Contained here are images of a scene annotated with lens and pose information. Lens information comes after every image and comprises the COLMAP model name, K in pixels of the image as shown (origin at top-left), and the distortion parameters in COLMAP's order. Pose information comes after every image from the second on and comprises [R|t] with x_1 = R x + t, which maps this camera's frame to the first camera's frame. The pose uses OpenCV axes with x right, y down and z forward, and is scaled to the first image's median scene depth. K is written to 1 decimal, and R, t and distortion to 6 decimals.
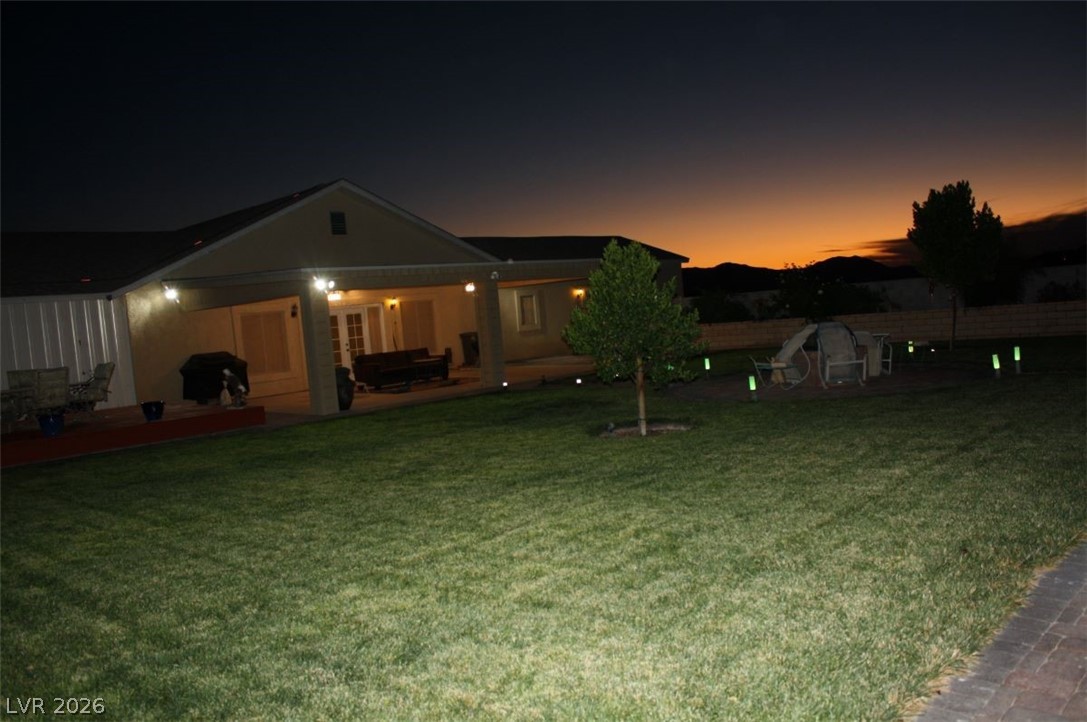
lens RADIAL K [[905.0, 0, 543.5], [0, 905.0, 361.0], [0, 0, 1]] dist [-0.171429, 0.142656]
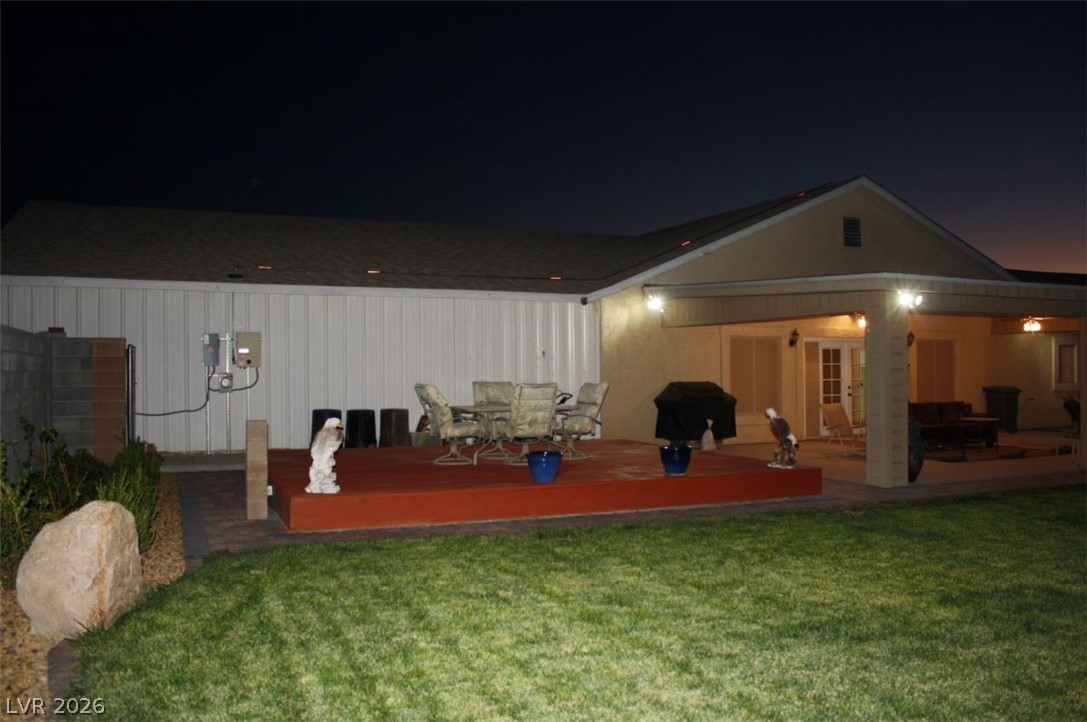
lens RADIAL K [[905.0, 0, 543.5], [0, 905.0, 361.0], [0, 0, 1]] dist [-0.171429, 0.142656]
pose [[0.913928, 0.082254, -0.397453, -0.187374], [-0.100381, 0.994635, -0.024979, 0.005848], [0.393266, 0.062726, 0.917282, 0.220167]]
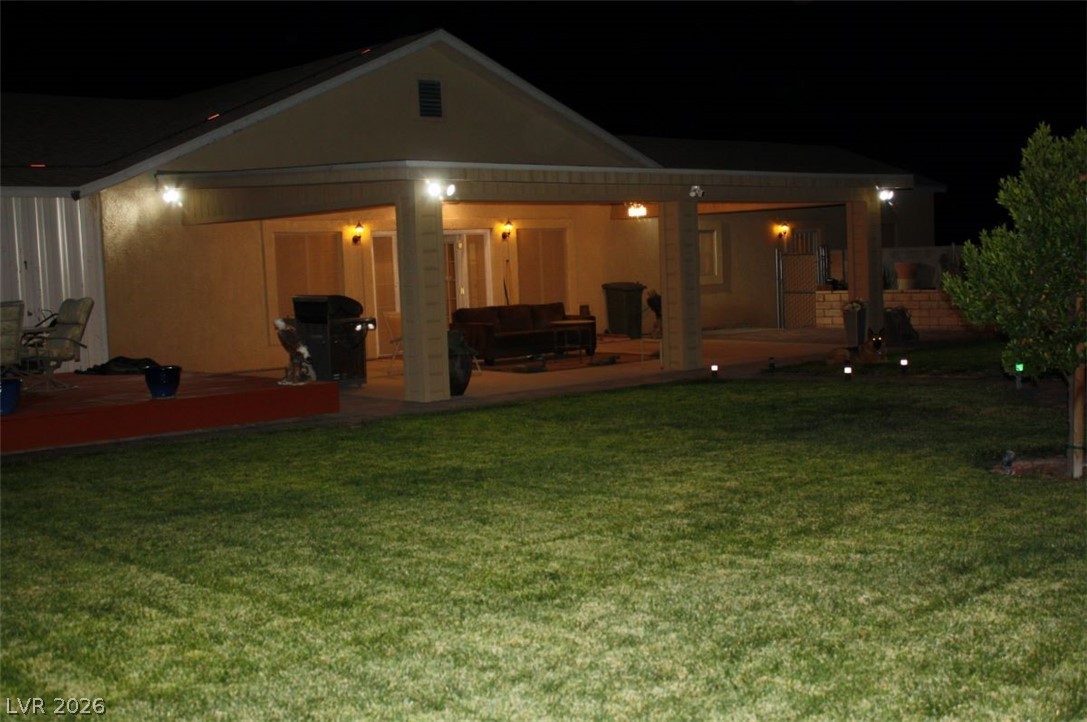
lens RADIAL K [[1322.7, 0, 543.5], [0, 1322.7, 361.0], [0, 0, 1]] dist [-0.079687, 0.017024]
pose [[0.995694, 0.055639, -0.074147, -0.082452], [-0.053941, 0.998238, 0.024716, 0.004533], [0.075391, -0.020610, 0.996941, 0.084311]]
